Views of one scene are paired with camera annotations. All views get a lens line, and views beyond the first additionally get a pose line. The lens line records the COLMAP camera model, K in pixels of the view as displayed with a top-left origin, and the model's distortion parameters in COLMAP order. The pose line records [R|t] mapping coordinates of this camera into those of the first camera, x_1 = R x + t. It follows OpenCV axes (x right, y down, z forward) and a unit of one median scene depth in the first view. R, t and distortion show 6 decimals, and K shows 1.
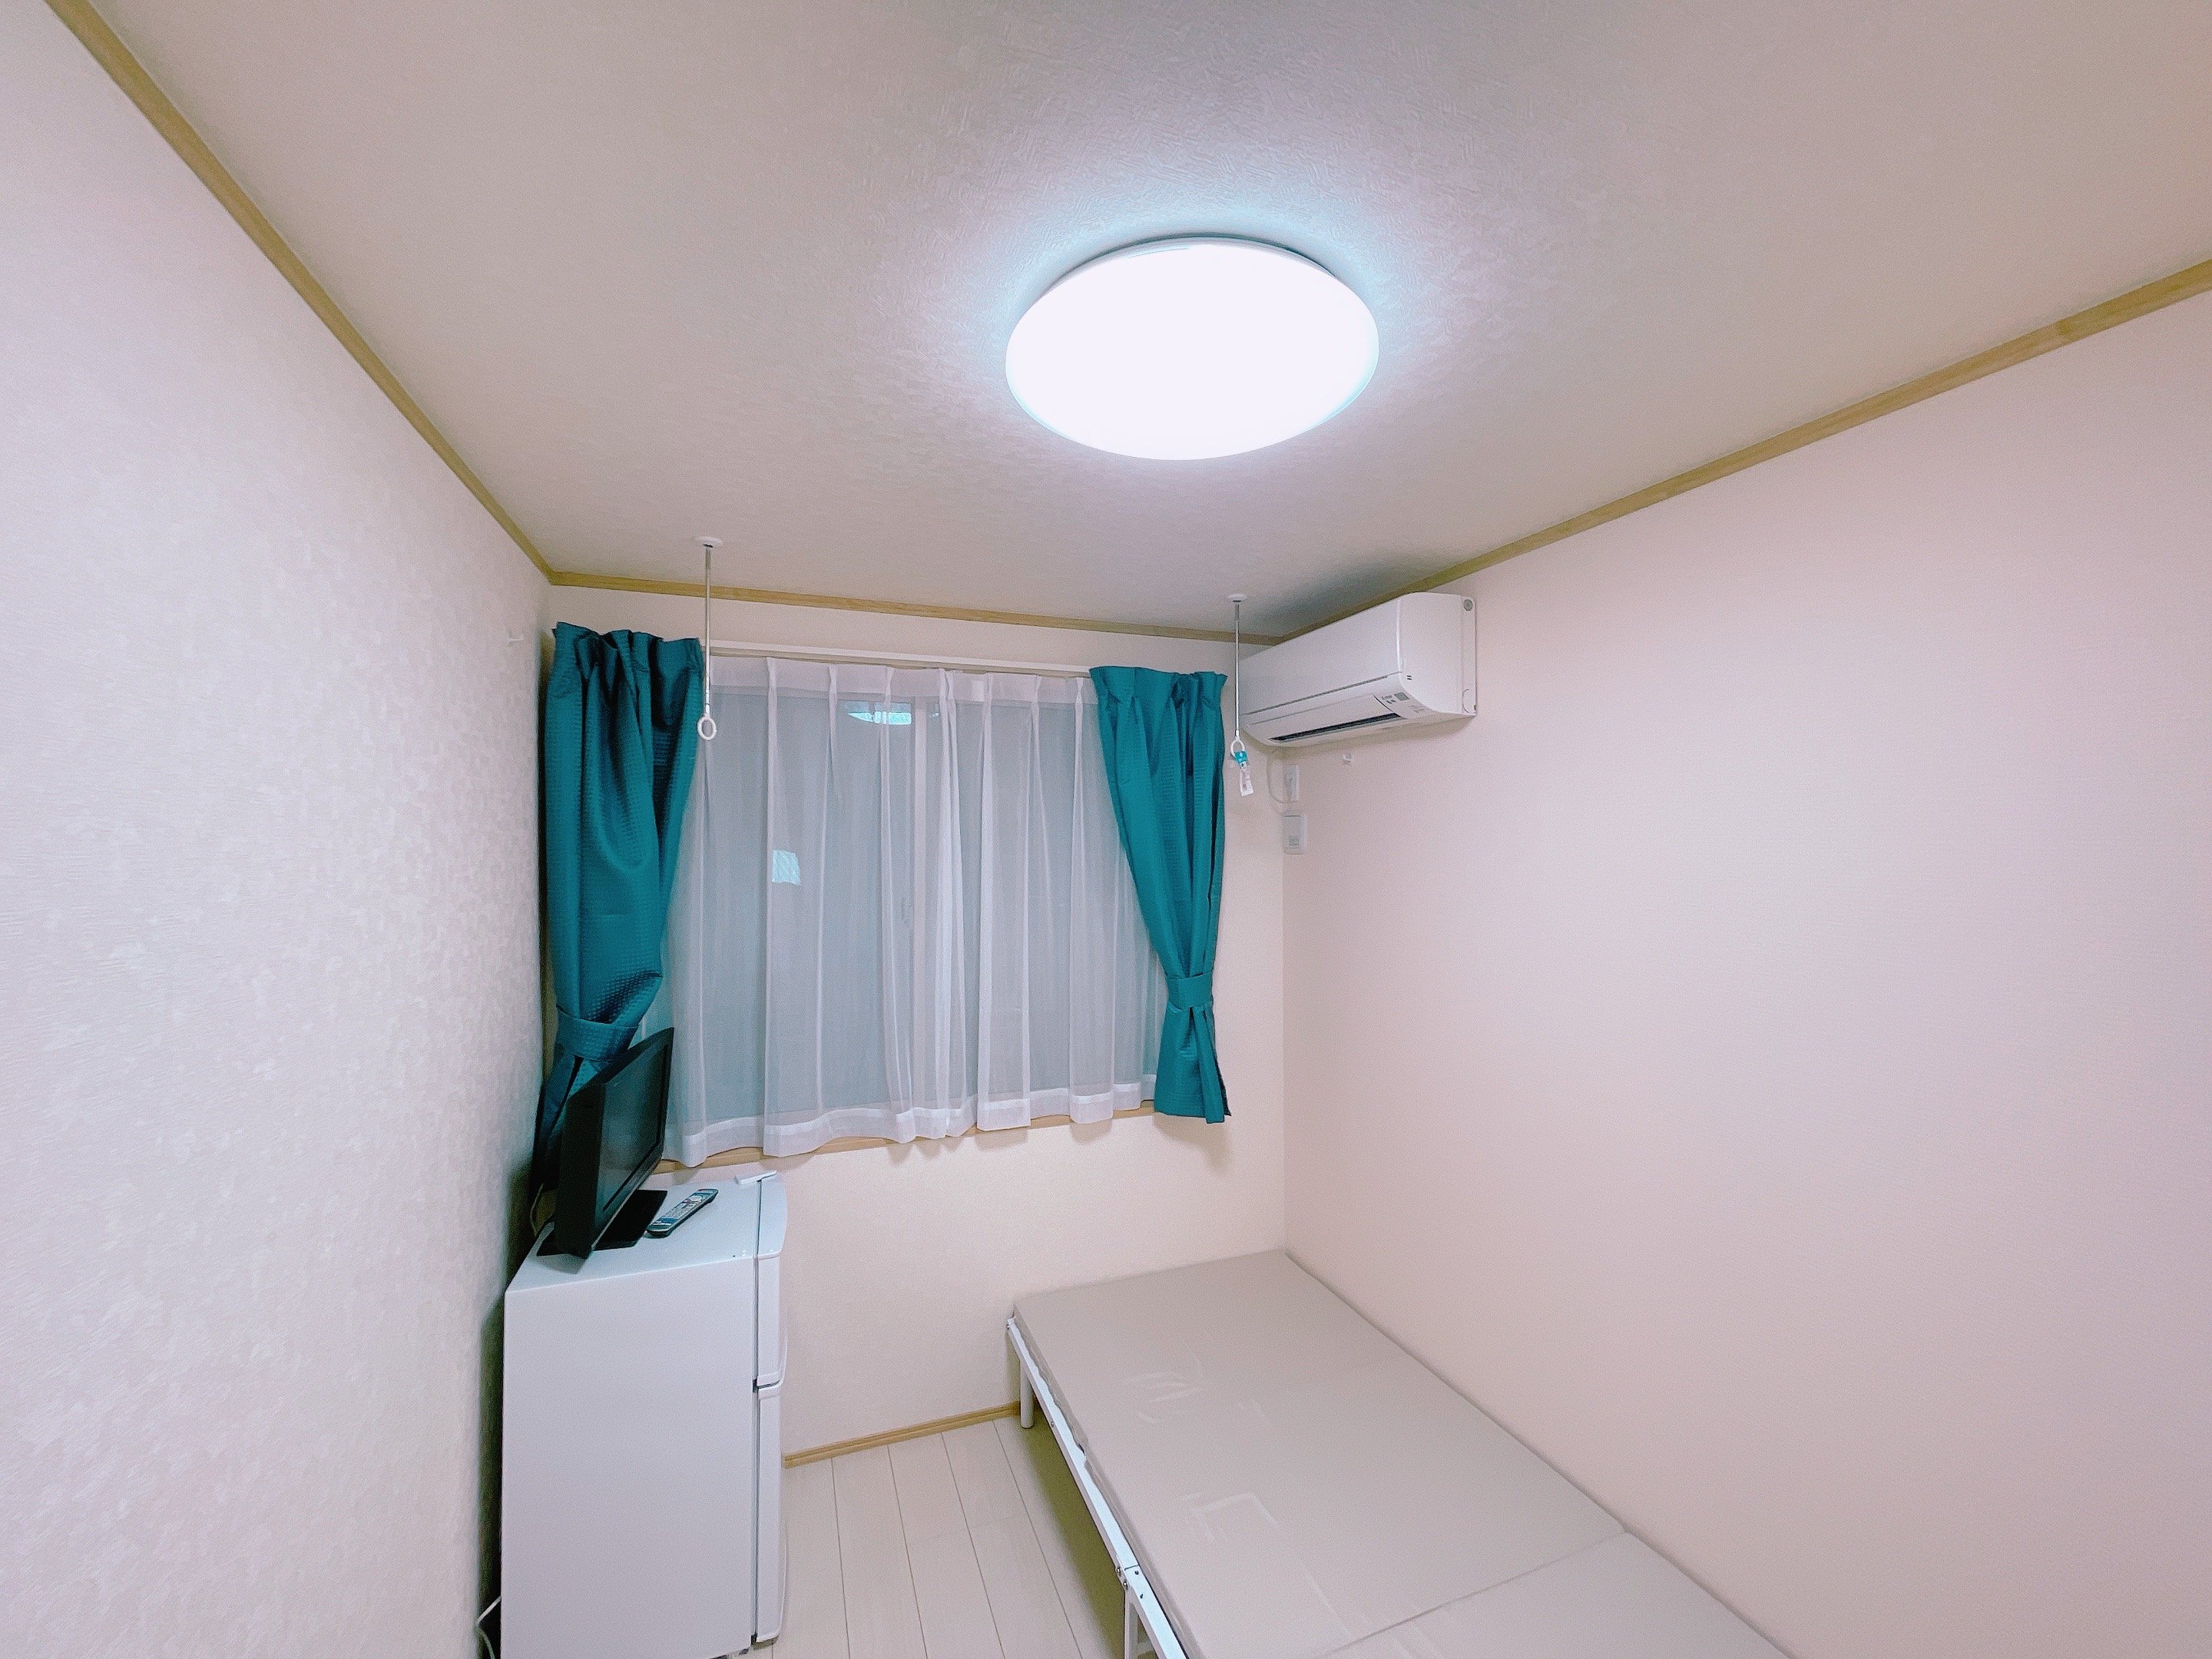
lens RADIAL K [[878.3, 0, 1111.5], [0, 878.3, 821.8], [0, 0, 1]] dist [0.003748, -0.001331]
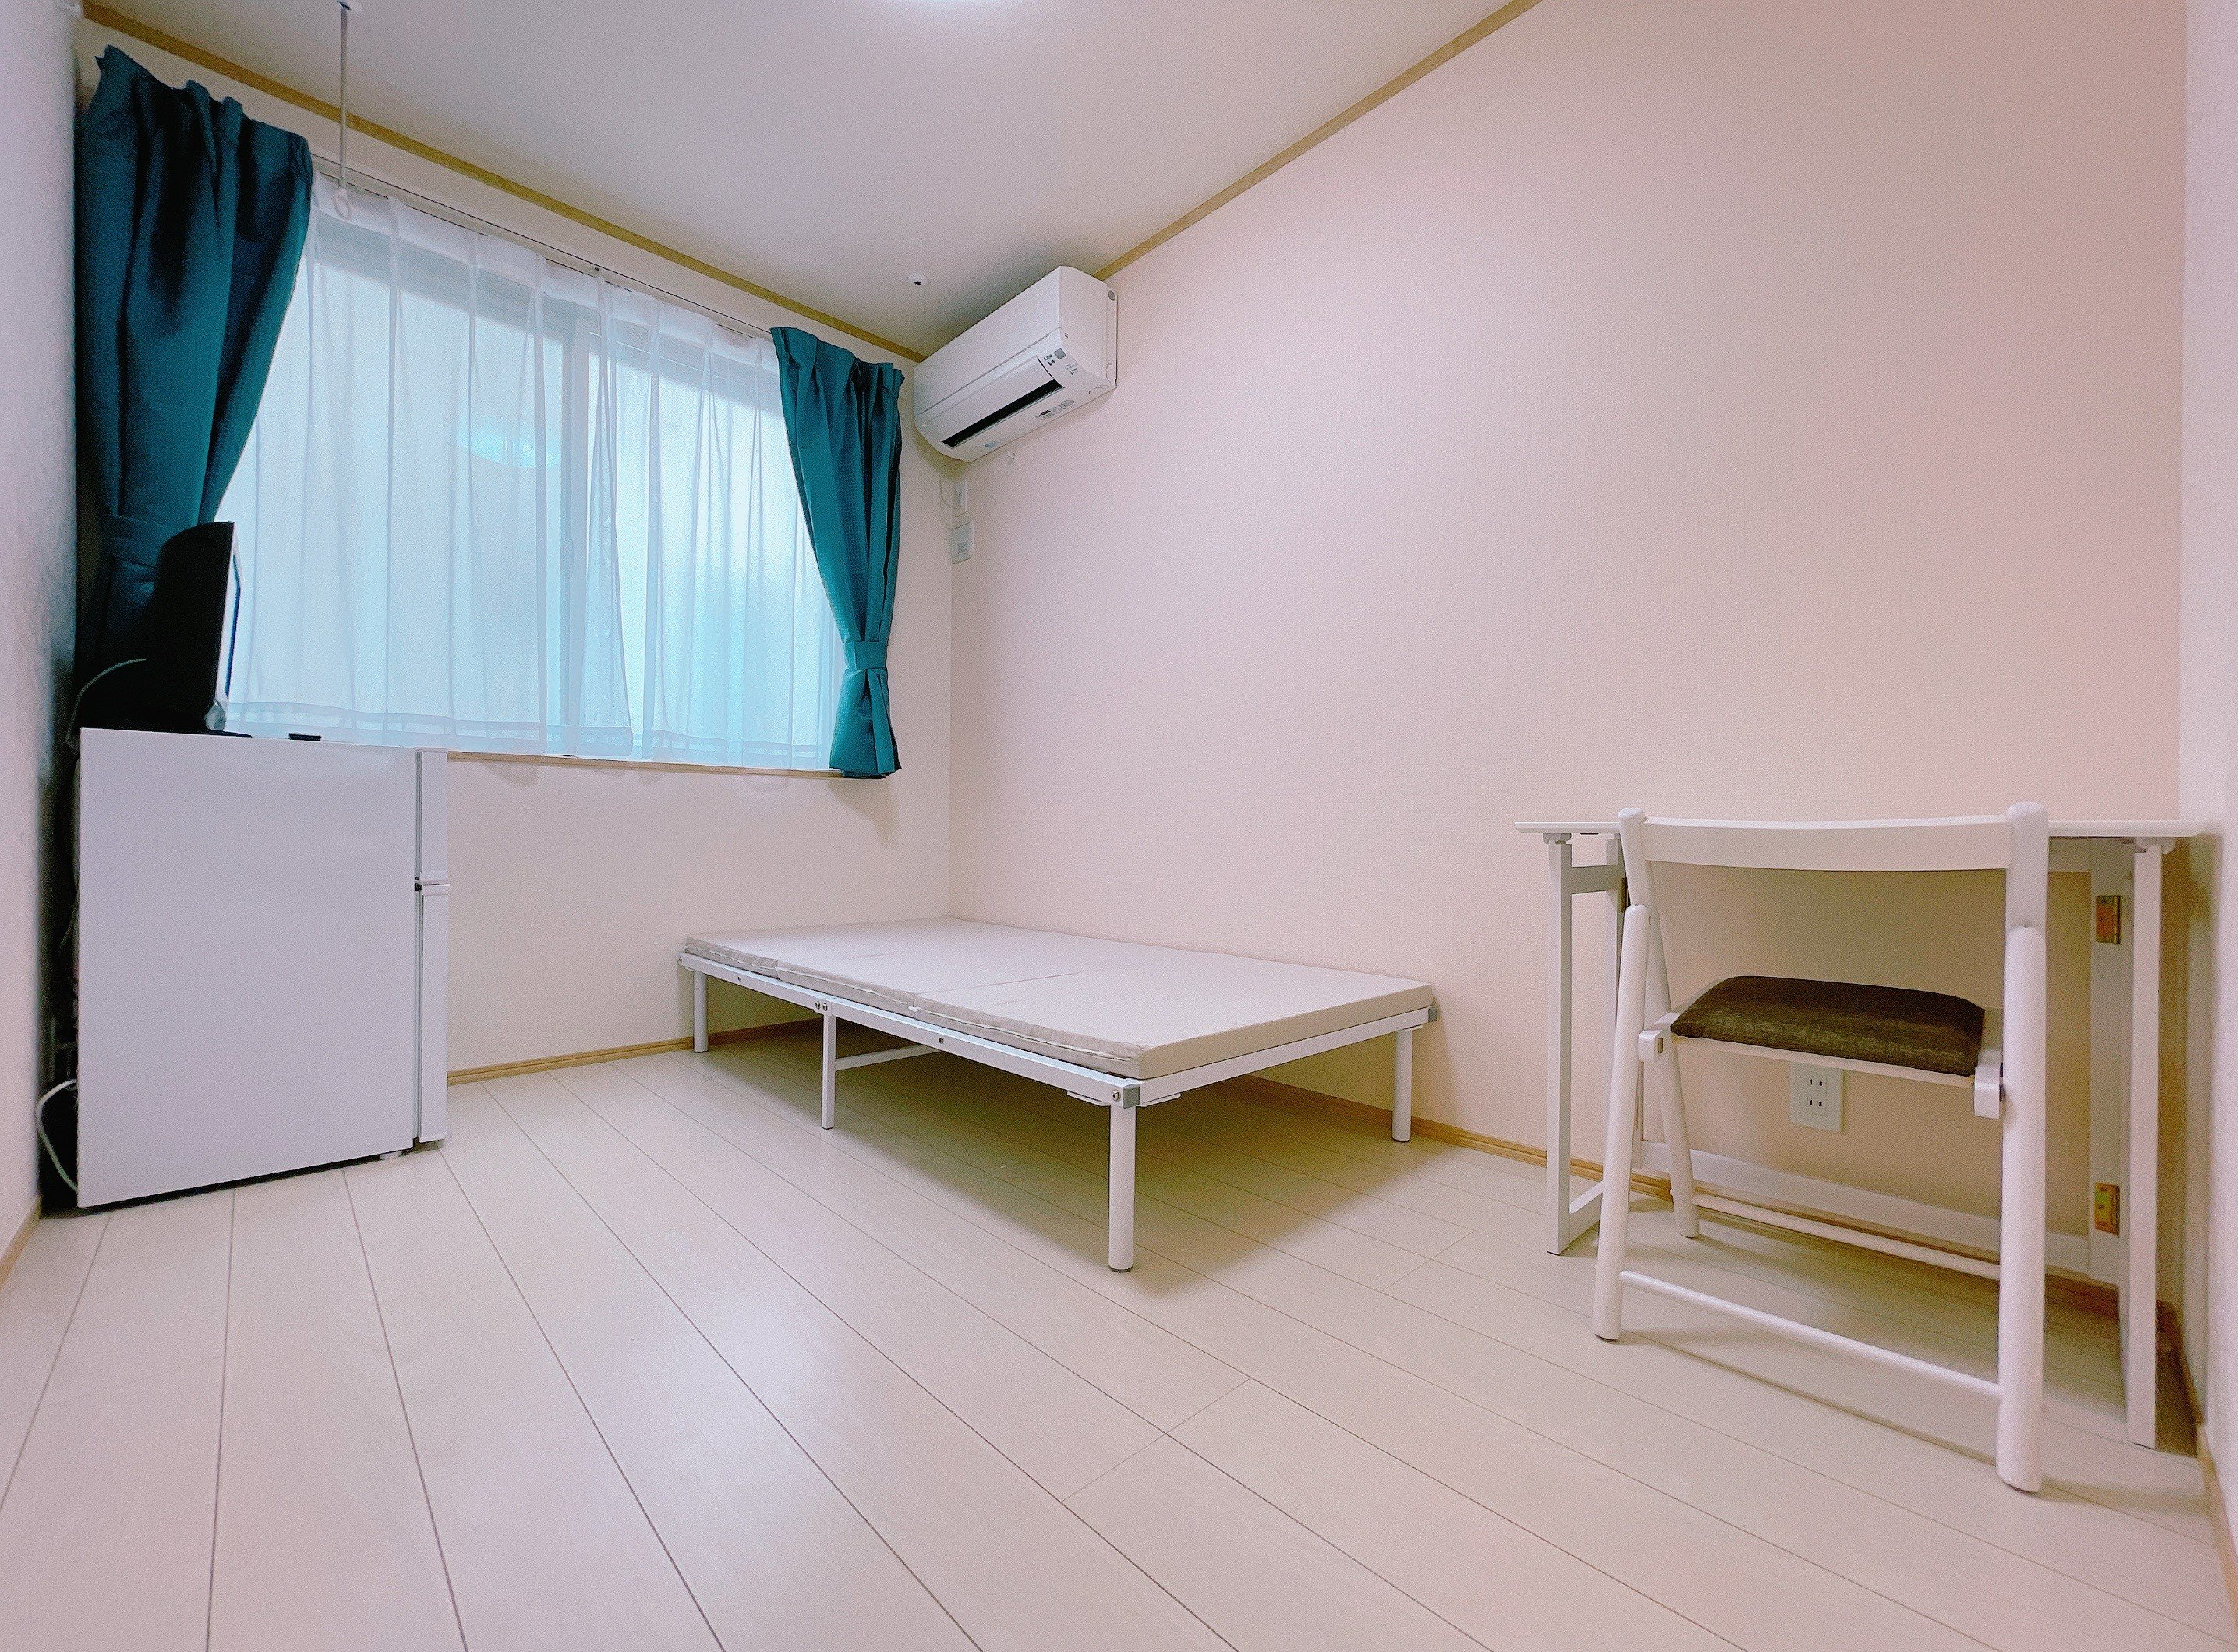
lens RADIAL K [[888.7, 0, 1111.7], [0, 888.7, 833.2], [0, 0, 1]] dist [0.003748, -0.001331]
pose [[0.920967, 0.008051, 0.389557, -0.059612], [-0.018753, 0.999544, 0.023675, 0.387055], [-0.389189, -0.029109, 0.920698, -0.136532]]
